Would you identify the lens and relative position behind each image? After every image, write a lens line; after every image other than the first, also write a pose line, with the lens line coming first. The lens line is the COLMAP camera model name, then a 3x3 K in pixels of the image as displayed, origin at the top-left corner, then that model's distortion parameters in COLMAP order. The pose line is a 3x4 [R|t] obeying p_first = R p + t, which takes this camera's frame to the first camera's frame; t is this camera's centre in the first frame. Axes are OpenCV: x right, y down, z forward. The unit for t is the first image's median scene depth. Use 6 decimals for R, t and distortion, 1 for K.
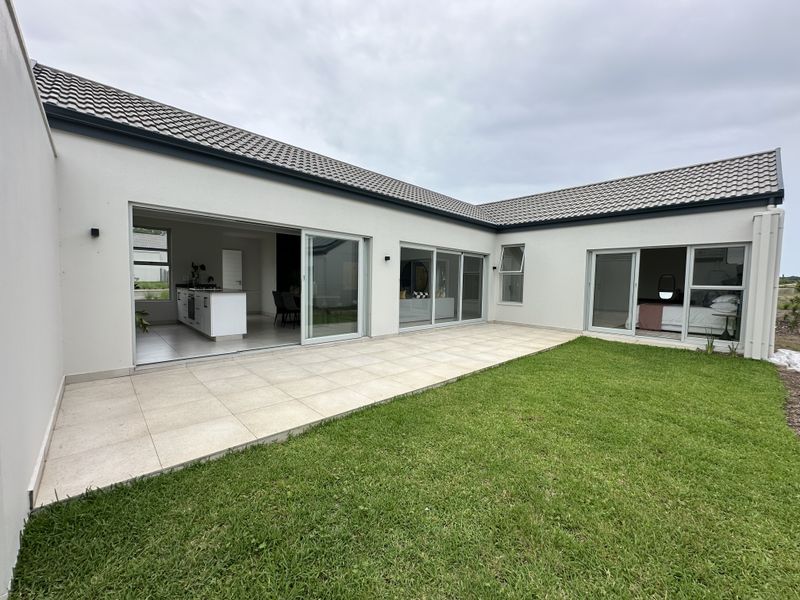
lens RADIAL K [[320.0, 0, 400.0], [0, 320.0, 300.0], [0, 0, 1]] dist [-0.003017, 0.000615]
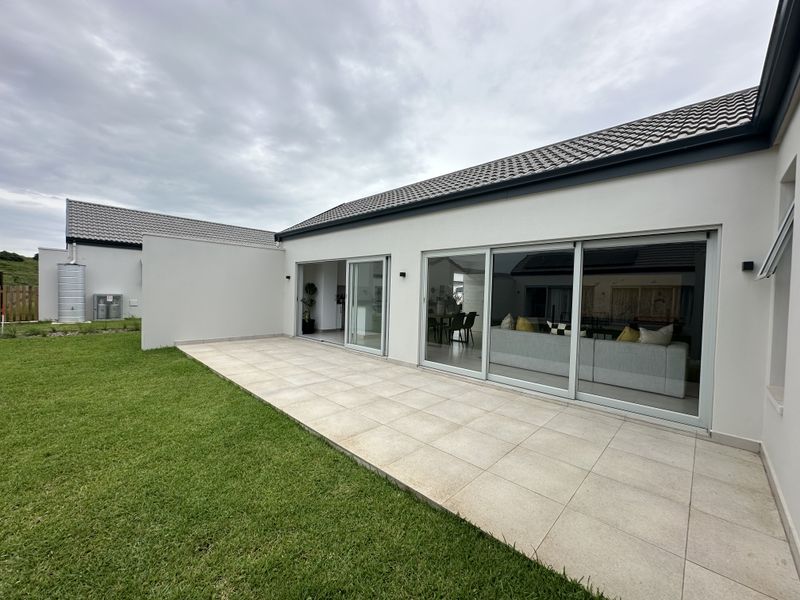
lens RADIAL K [[320.0, 0, 400.0], [0, 320.0, 300.0], [0, 0, 1]] dist [-0.003017, 0.000615]
pose [[0.039246, 0.005425, -0.999215, 0.850556], [-0.080069, 0.996787, 0.002267, -0.061362], [0.996016, 0.079917, 0.039554, 0.967947]]
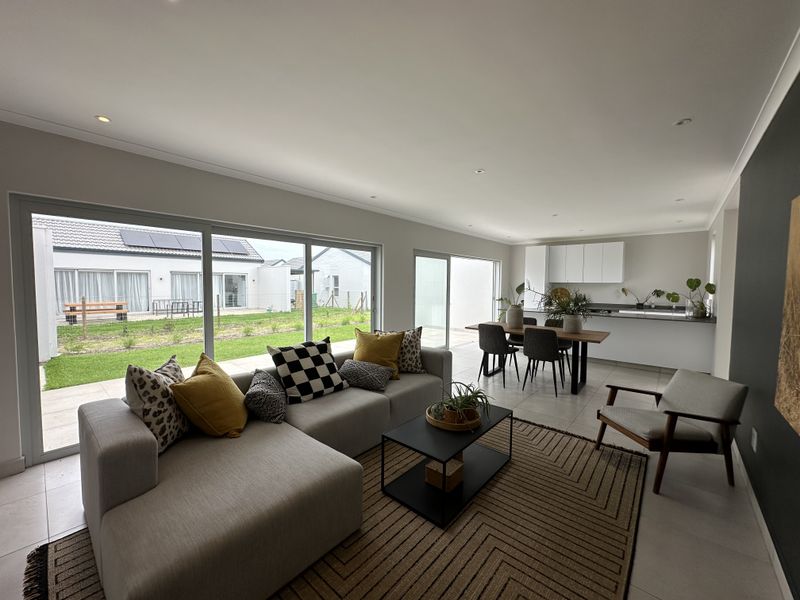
lens RADIAL K [[320.0, 0, 400.0], [0, 320.0, 300.0], [0, 0, 1]] dist [-0.003017, 0.000615]
pose [[-0.995472, -0.022012, -0.092474, -0.001400], [-0.031565, 0.994165, 0.103150, -0.142922], [0.089664, 0.105602, -0.990358, 1.849649]]
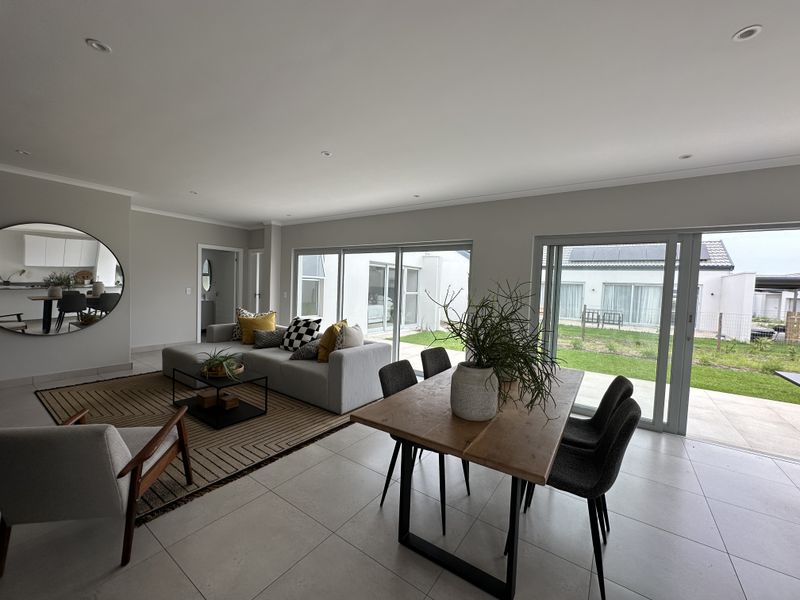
lens RADIAL K [[320.0, 0, 400.0], [0, 320.0, 300.0], [0, 0, 1]] dist [-0.003017, 0.000615]
pose [[-0.196876, -0.070597, 0.977883, -0.629206], [0.011822, 0.997161, 0.074369, -0.124503], [-0.980357, 0.026202, -0.195482, 1.344092]]
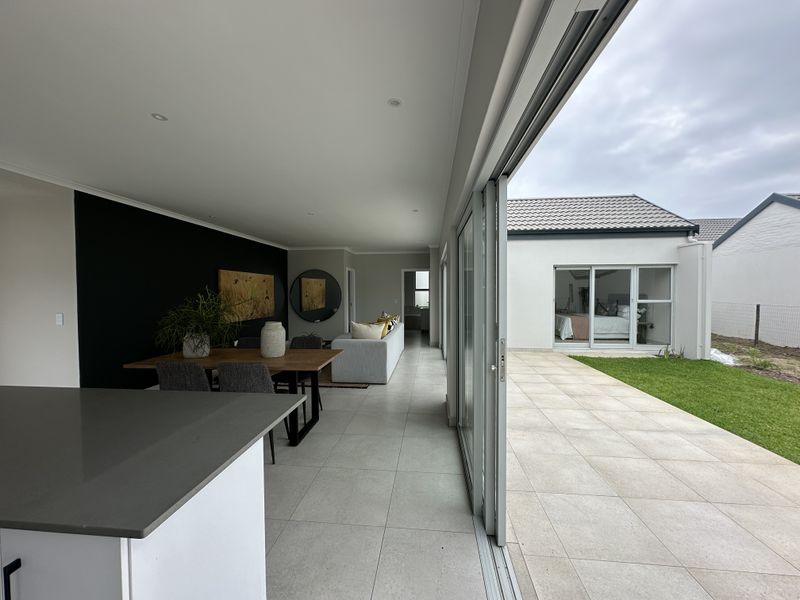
lens RADIAL K [[320.0, 0, 400.0], [0, 320.0, 300.0], [0, 0, 1]] dist [-0.003017, 0.000615]
pose [[0.760291, -0.038836, 0.648420, -0.487954], [0.053879, 0.998542, -0.003369, -0.087170], [-0.647344, 0.037498, 0.761275, 0.681718]]
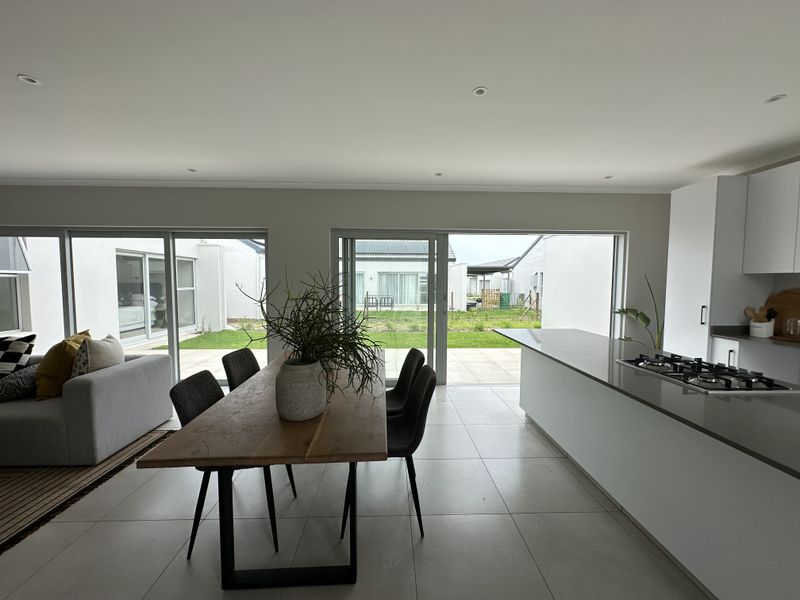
lens RADIAL K [[320.0, 0, 400.0], [0, 320.0, 300.0], [0, 0, 1]] dist [-0.003017, 0.000615]
pose [[-0.743449, -0.061235, 0.665983, -0.610018], [0.018483, 0.993538, 0.111985, -0.124676], [-0.668537, 0.095564, -0.737513, 1.358936]]
